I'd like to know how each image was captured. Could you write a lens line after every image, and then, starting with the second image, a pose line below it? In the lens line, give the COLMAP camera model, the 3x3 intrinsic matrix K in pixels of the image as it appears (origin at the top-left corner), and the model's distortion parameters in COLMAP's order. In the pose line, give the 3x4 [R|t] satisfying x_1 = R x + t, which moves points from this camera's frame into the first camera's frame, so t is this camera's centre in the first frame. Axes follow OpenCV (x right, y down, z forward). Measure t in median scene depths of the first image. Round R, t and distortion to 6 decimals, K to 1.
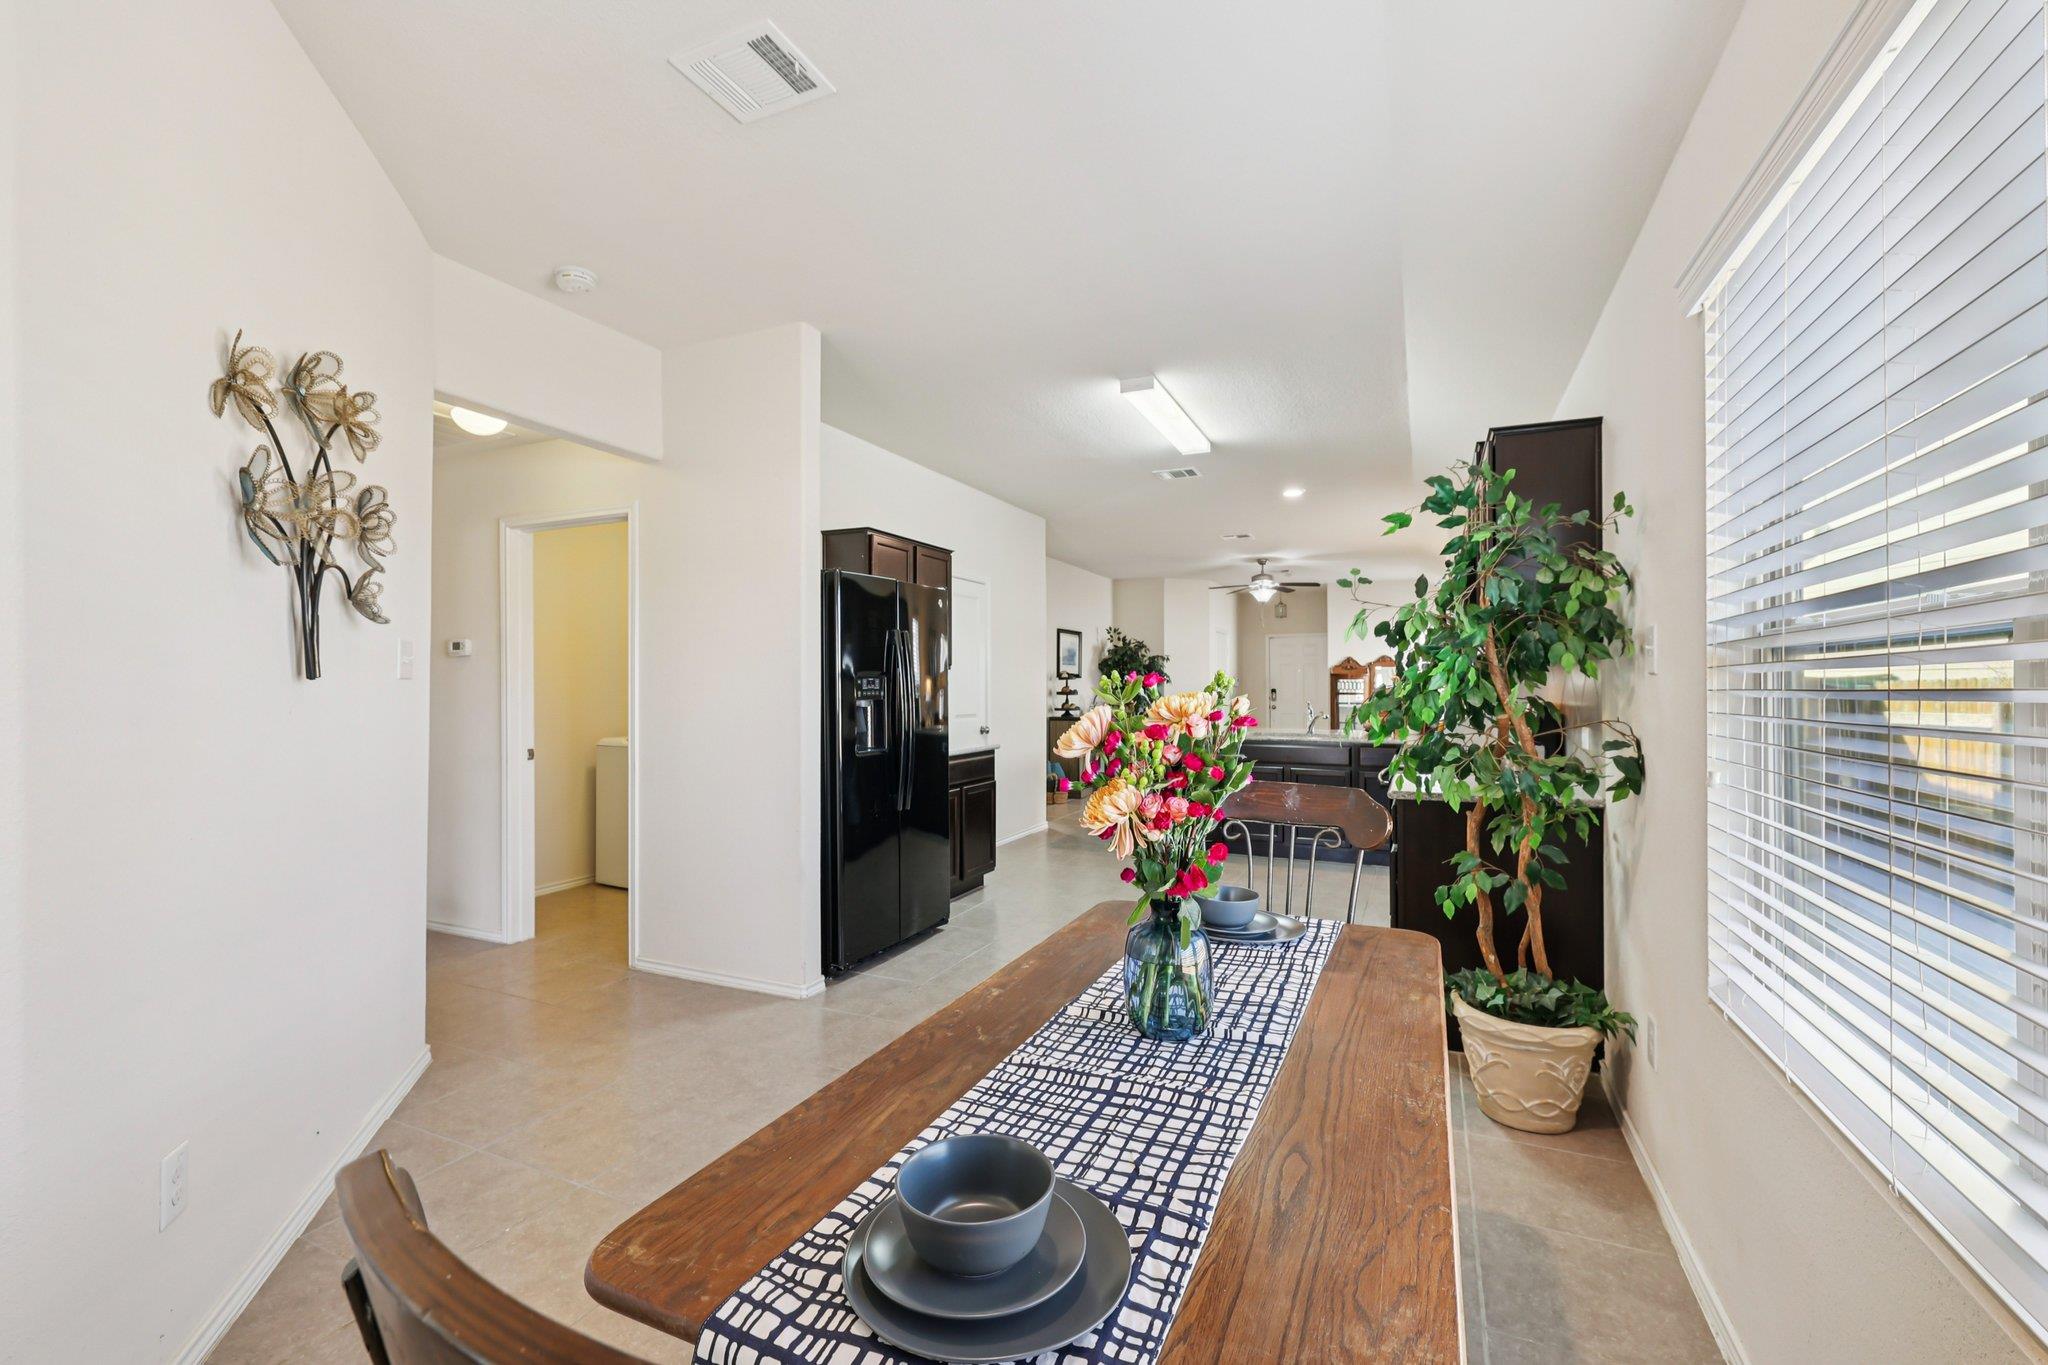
lens RADIAL K [[860.5, 0, 1044.2], [0, 860.5, 681.1], [0, 0, 1]] dist [0.002508, 0.000780]
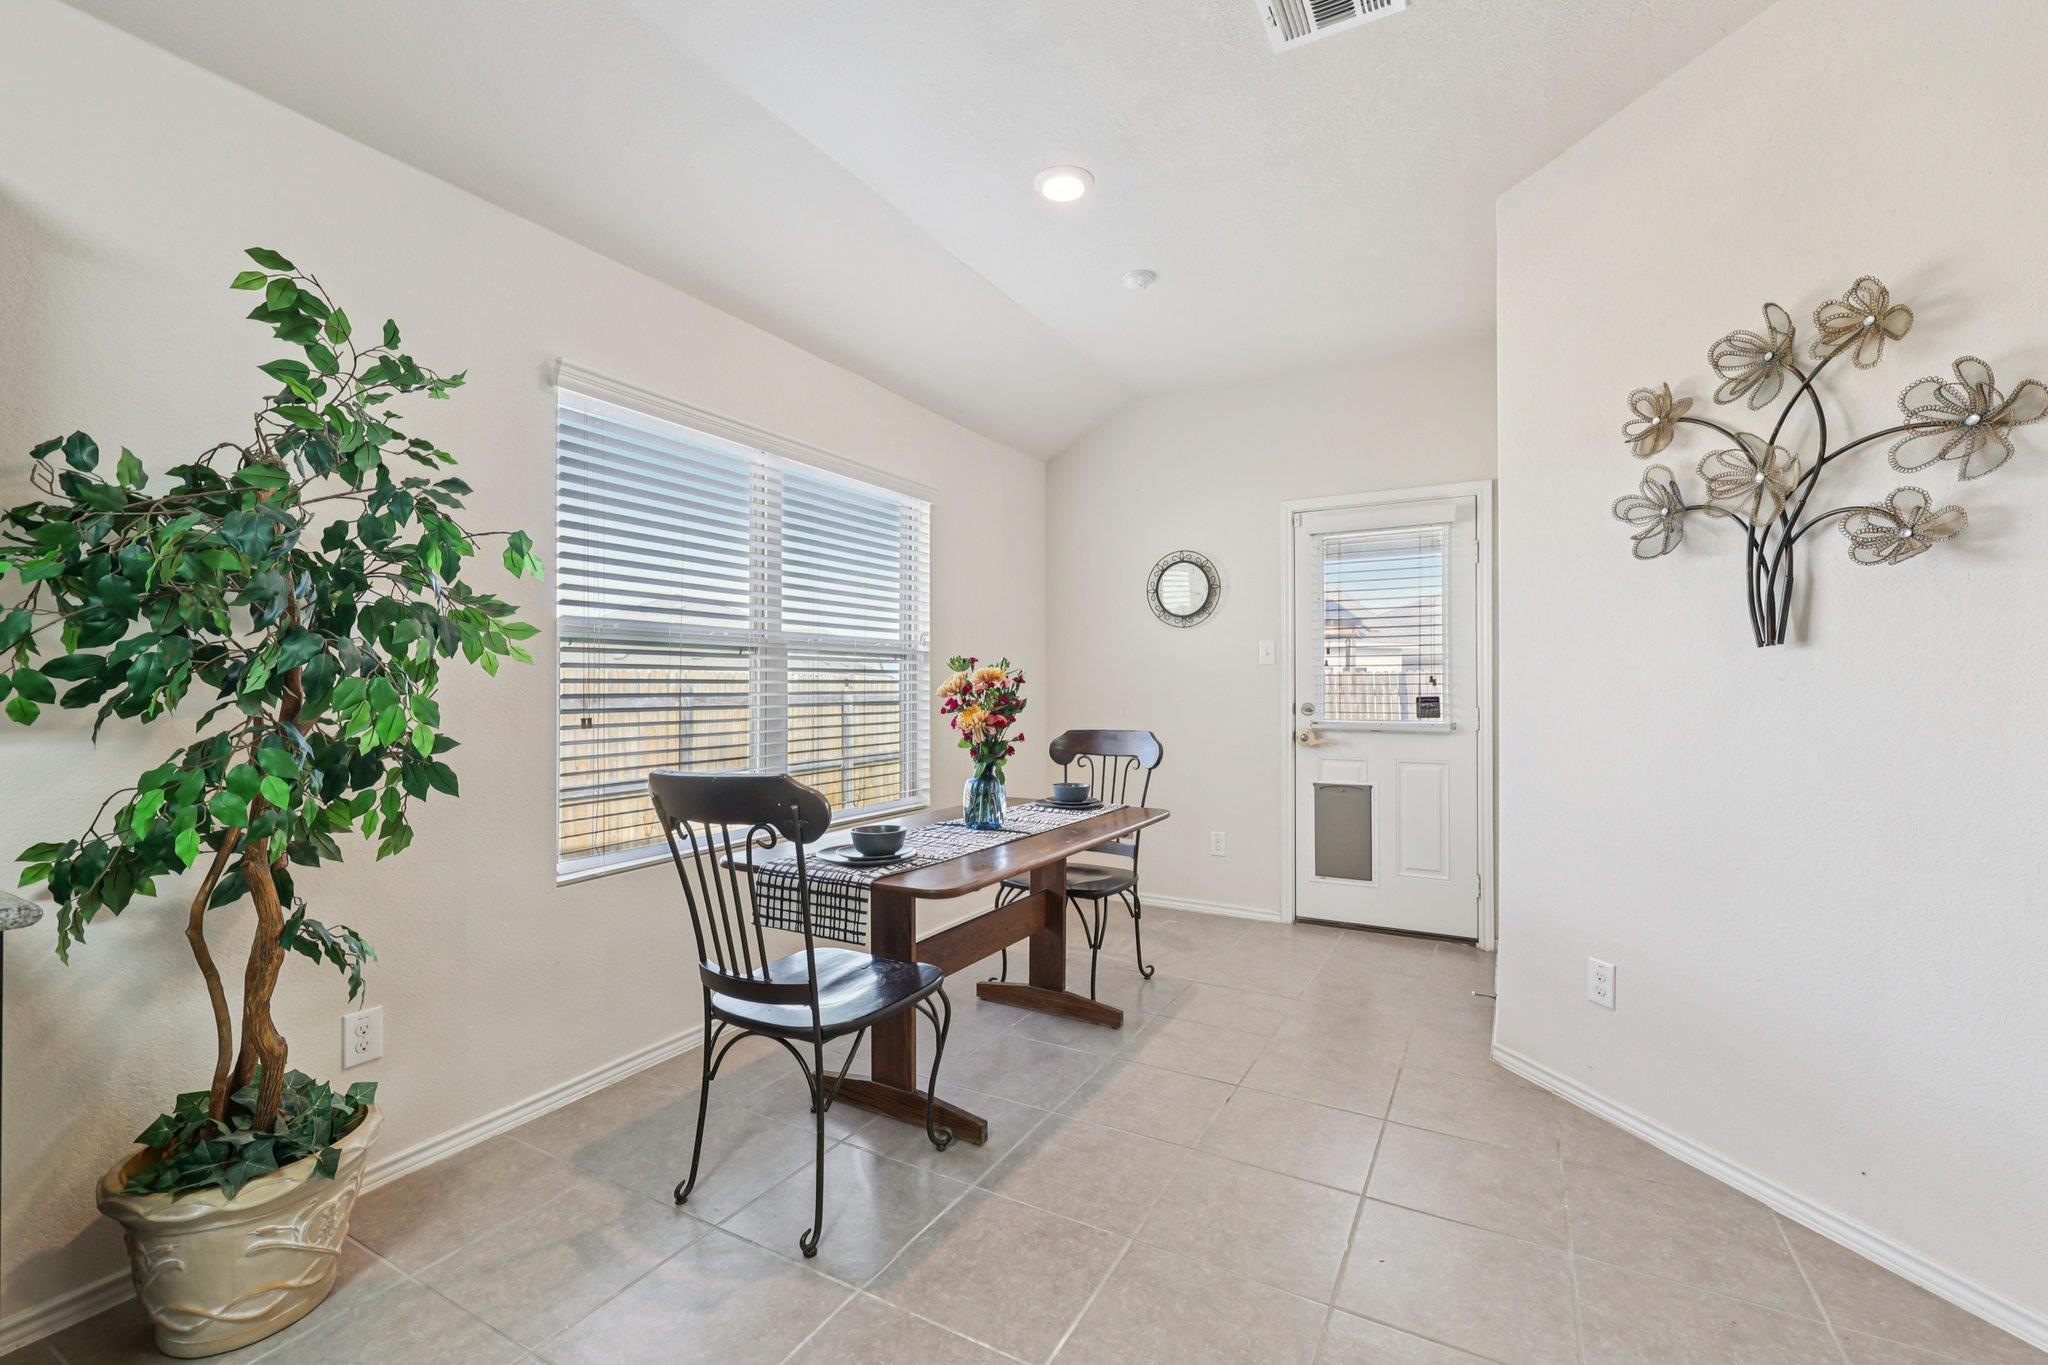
lens RADIAL K [[860.5, 0, 1039.3], [0, 860.5, 682.6], [0, 0, 1]] dist [0.002508, 0.000780]
pose [[-0.996123, 0.000608, 0.087968, -0.022393], [-0.000371, 0.999938, -0.011114, 0.010314], [-0.087969, -0.011104, -0.996061, 0.406869]]
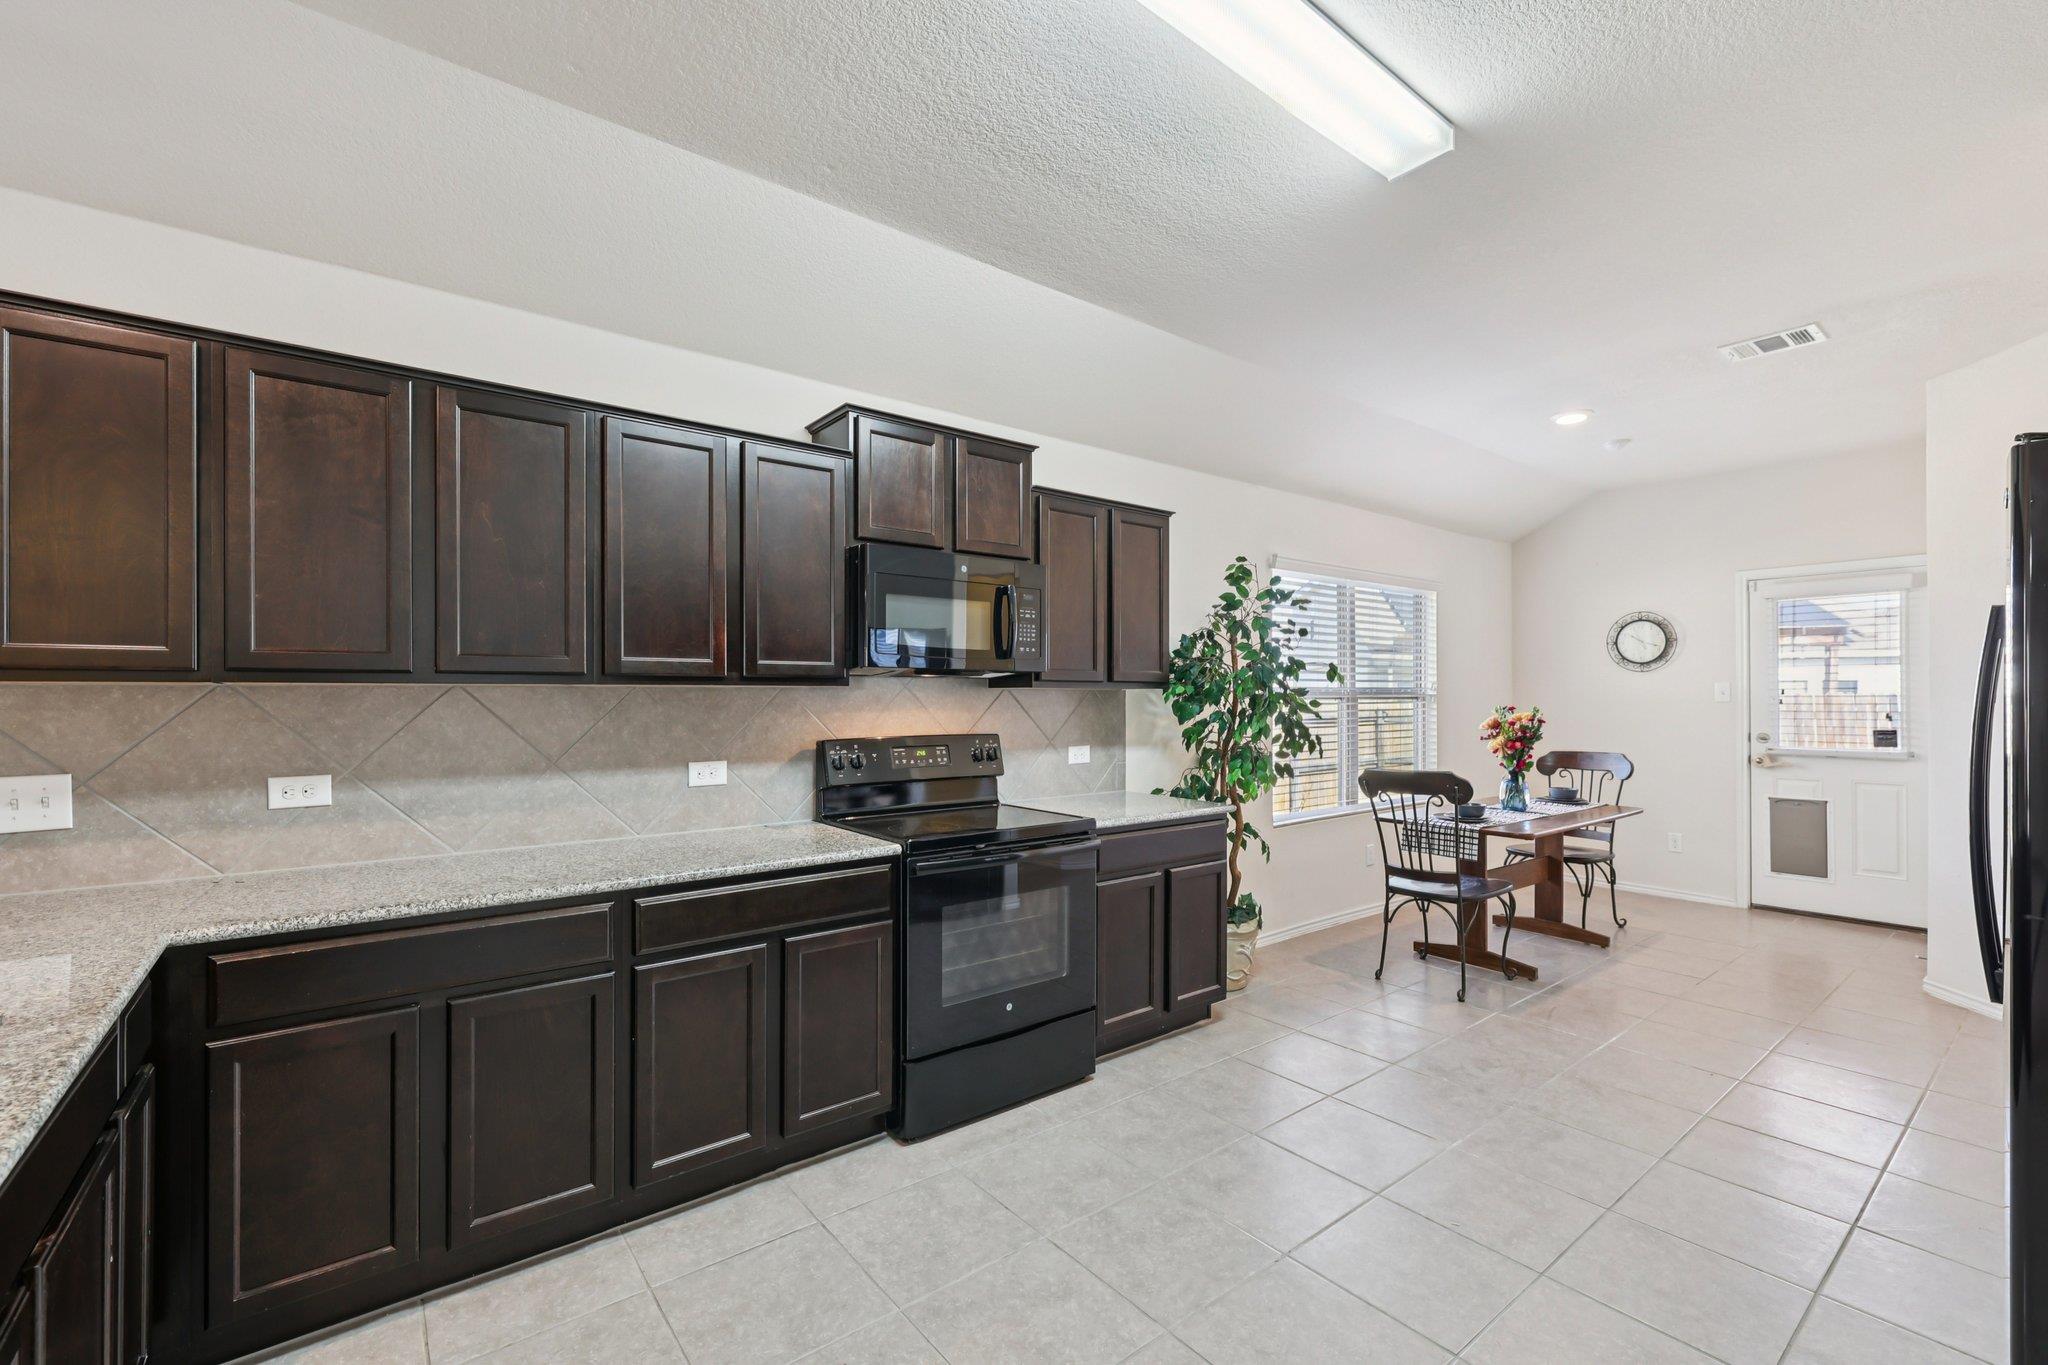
lens RADIAL K [[860.5, 0, 1045.8], [0, 860.5, 691.7], [0, 0, 1]] dist [0.002508, 0.000780]
pose [[-0.883978, 0.003409, 0.467516, 0.024836], [-0.001834, 0.999940, -0.010759, -0.003259], [-0.467525, -0.010368, -0.883919, 0.647509]]
